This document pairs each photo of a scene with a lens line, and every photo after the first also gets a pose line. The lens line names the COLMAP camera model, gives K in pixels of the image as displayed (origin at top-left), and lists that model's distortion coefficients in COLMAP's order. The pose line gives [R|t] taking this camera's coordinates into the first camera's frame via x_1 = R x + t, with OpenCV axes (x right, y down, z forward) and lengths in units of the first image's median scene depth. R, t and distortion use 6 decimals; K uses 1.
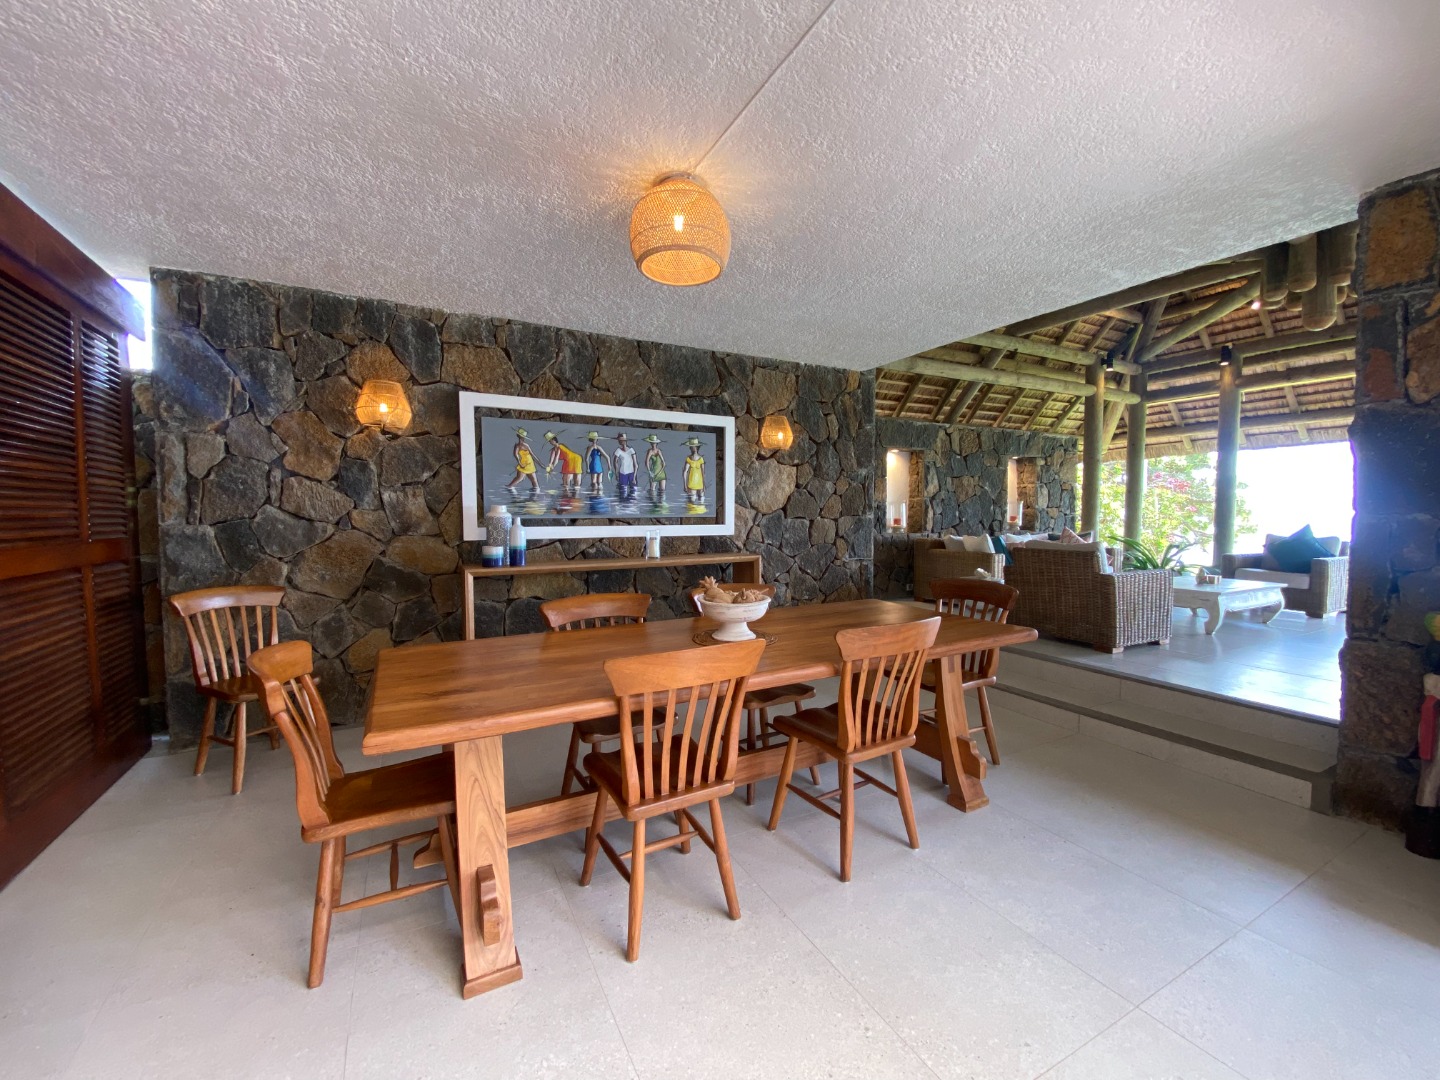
lens RADIAL K [[588.3, 0, 718.0], [0, 588.3, 541.3], [0, 0, 1]] dist [-0.000466, -0.006903]
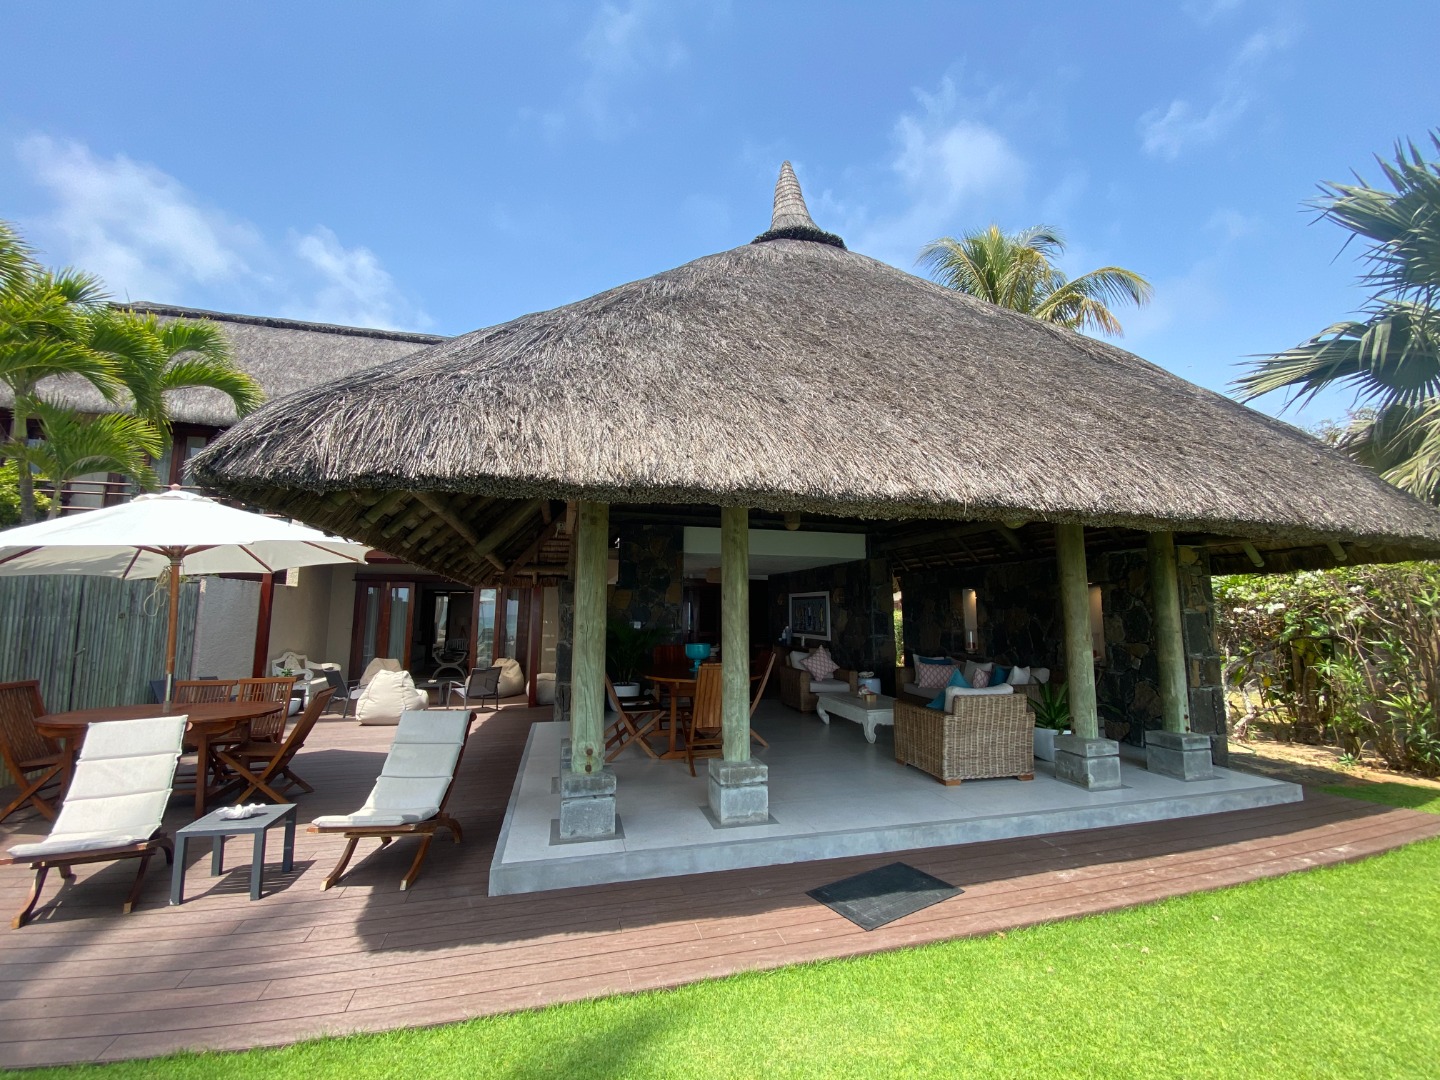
lens RADIAL K [[588.3, 0, 713.0], [0, 588.3, 532.6], [0, 0, 1]] dist [-0.000466, -0.006903]
pose [[-0.233612, -0.121925, -0.964655, 2.649967], [-0.047663, 0.992350, -0.113883, -0.160742], [0.971161, 0.019374, -0.237636, 1.171117]]
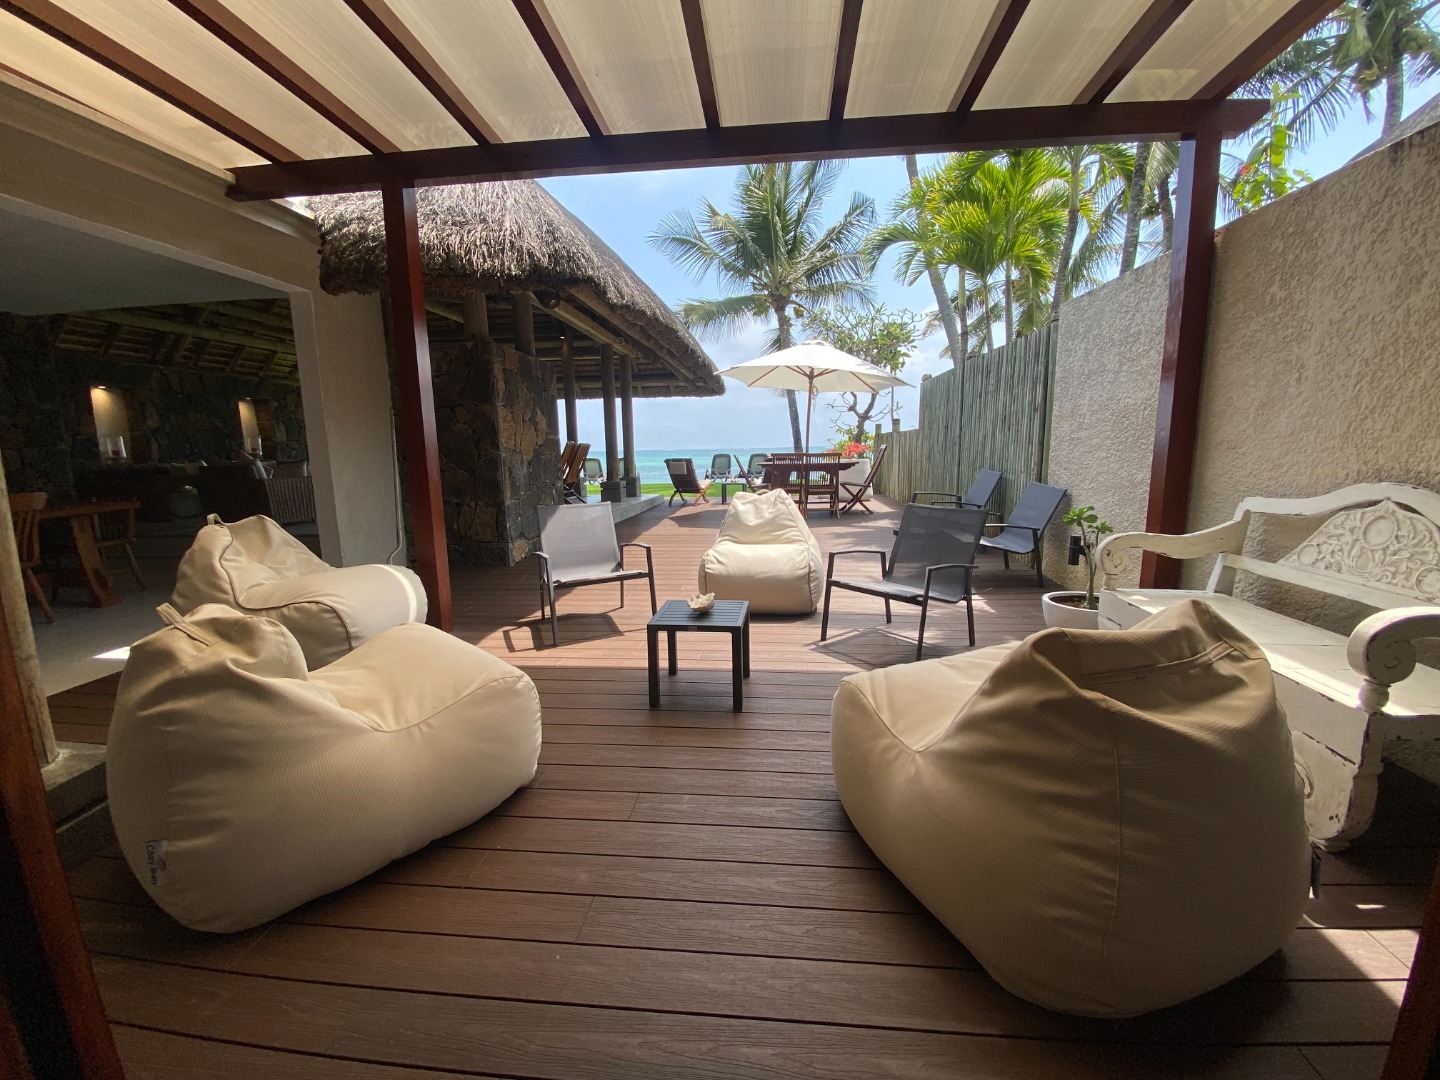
lens RADIAL K [[588.3, 0, 727.9], [0, 588.3, 548.4], [0, 0, 1]] dist [-0.000466, -0.006903]
pose [[0.547231, -0.140781, 0.825057, 0.012257], [0.043111, 0.989185, 0.140193, 0.062779], [-0.835871, -0.041149, 0.547382, -0.880874]]
